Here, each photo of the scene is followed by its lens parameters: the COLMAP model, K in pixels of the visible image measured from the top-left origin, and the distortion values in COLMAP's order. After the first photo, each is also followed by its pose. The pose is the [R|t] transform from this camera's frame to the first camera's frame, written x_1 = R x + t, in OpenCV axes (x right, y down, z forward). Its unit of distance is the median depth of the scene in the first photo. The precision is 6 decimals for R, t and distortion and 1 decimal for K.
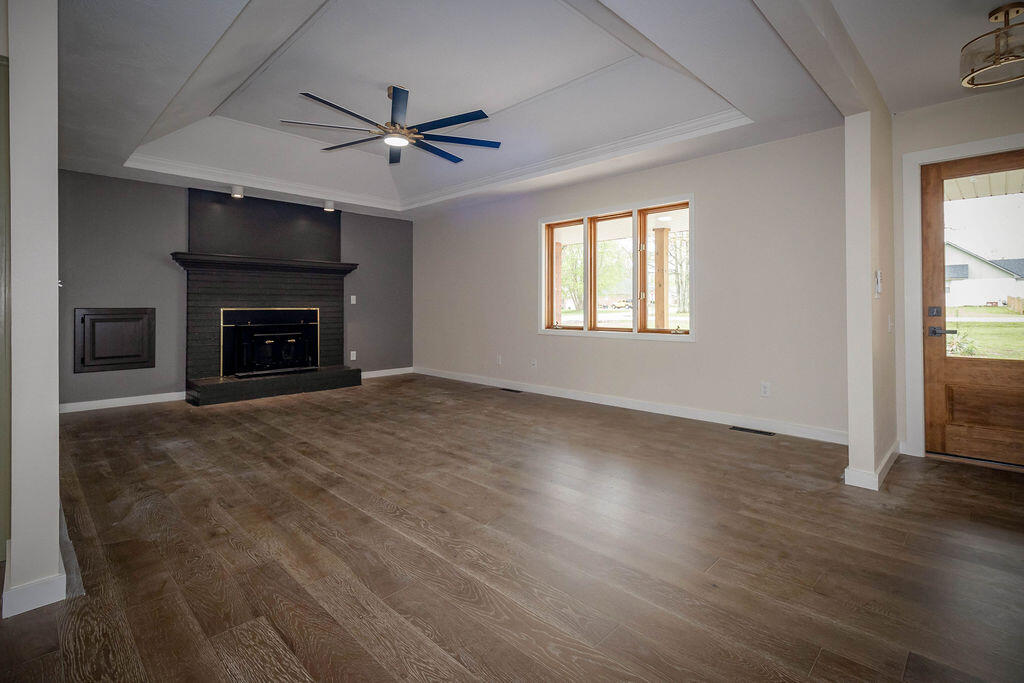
lens RADIAL K [[488.6, 0, 511.6], [0, 488.6, 298.1], [0, 0, 1]] dist [-0.000268, -0.000063]
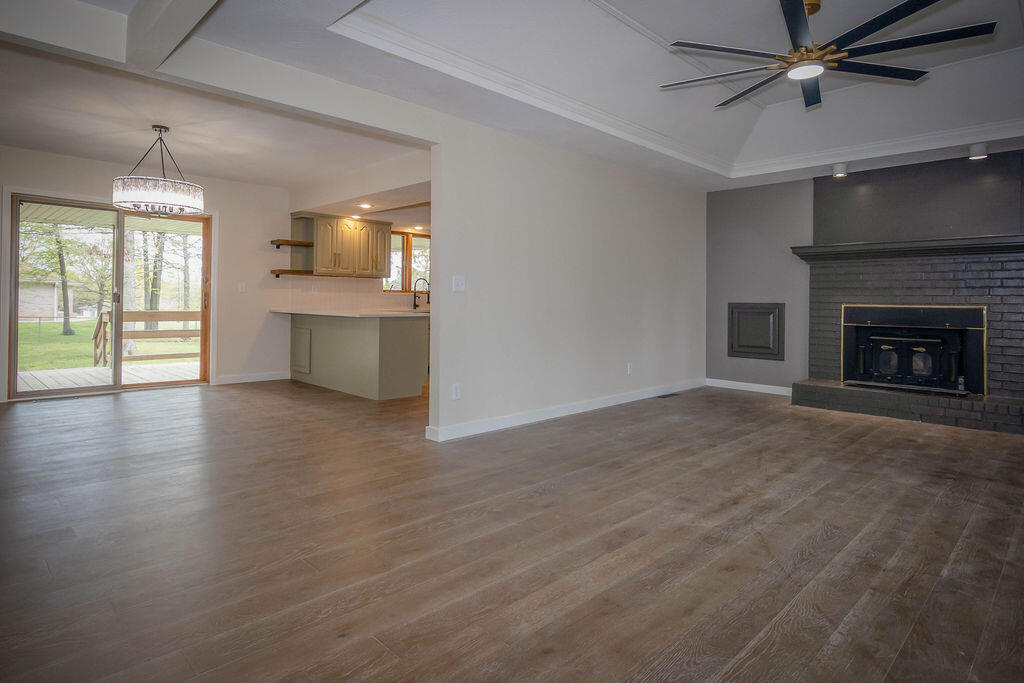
lens RADIAL K [[565.0, 0, 515.9], [0, 565.0, 299.4], [0, 0, 1]] dist [-0.000481, -0.000126]
pose [[-0.009741, -0.001408, -0.999952, 0.462454], [0.002467, 0.999996, -0.001432, 0.012381], [0.999950, -0.002481, -0.009737, 0.446504]]
